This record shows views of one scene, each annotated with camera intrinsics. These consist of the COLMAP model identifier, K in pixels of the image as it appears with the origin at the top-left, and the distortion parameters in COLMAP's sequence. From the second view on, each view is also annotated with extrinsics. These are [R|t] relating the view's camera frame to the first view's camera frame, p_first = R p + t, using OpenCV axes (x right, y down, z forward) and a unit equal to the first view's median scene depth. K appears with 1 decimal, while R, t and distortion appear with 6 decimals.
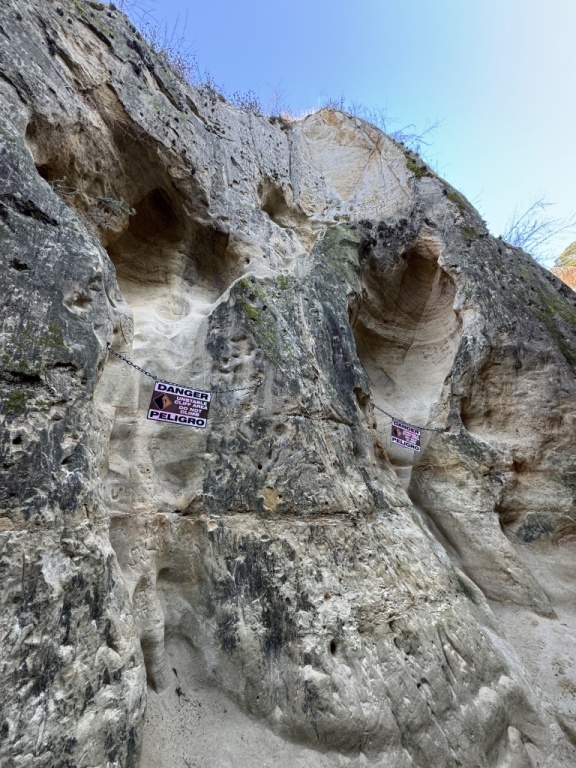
lens RADIAL K [[307.0, 0, 285.4], [0, 307.0, 383.4], [0, 0, 1]] dist [-0.003265, 0.000824]
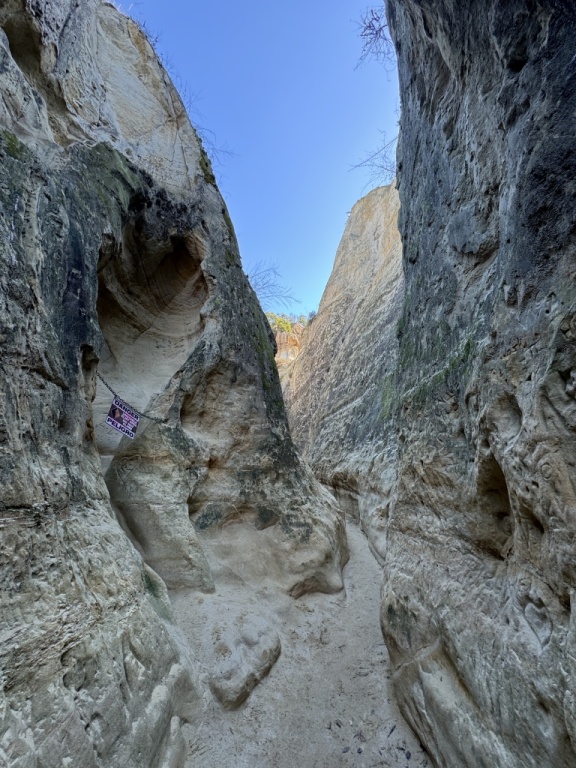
lens RADIAL K [[307.0, 0, 288.9], [0, 307.0, 384.4], [0, 0, 1]] dist [-0.003265, 0.000824]
pose [[0.565054, 0.270477, 0.779459, -0.050558], [-0.275484, 0.952370, -0.130771, 0.068598], [-0.777703, -0.140836, 0.612652, 0.131177]]
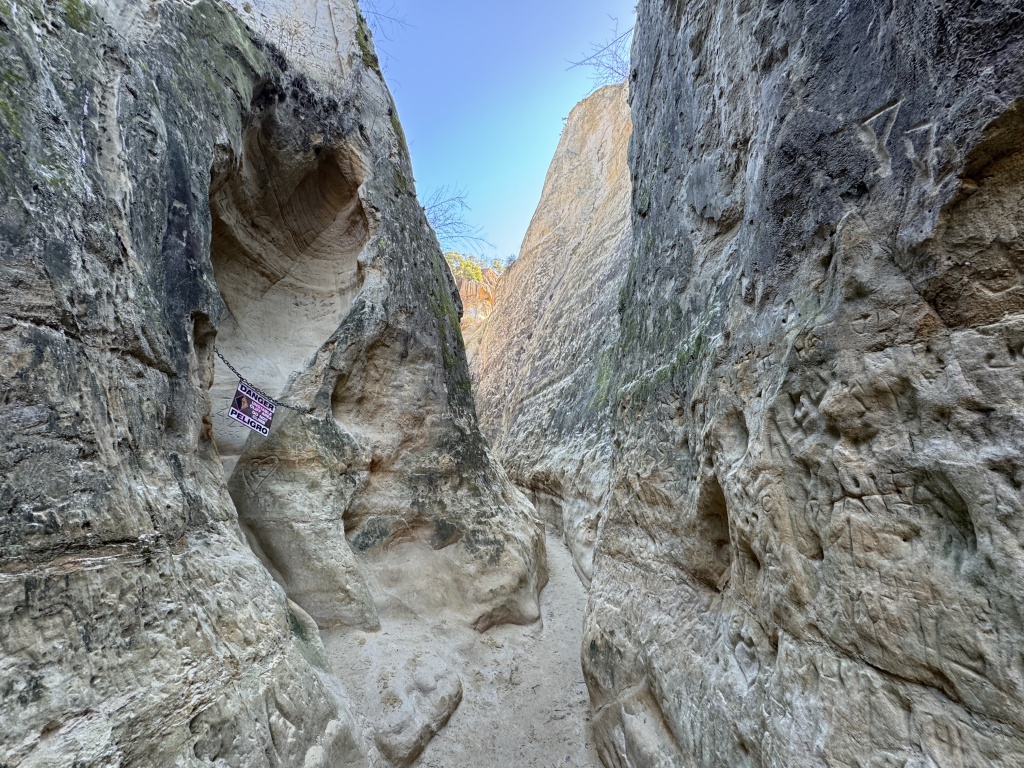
lens RADIAL K [[409.3, 0, 514.7], [0, 409.3, 383.8], [0, 0, 1]] dist [-0.003265, 0.000824]
pose [[0.483595, 0.218496, 0.847582, -0.087660], [-0.289955, 0.953657, -0.080404, 0.031560], [-0.825870, -0.206878, 0.524538, 0.123013]]
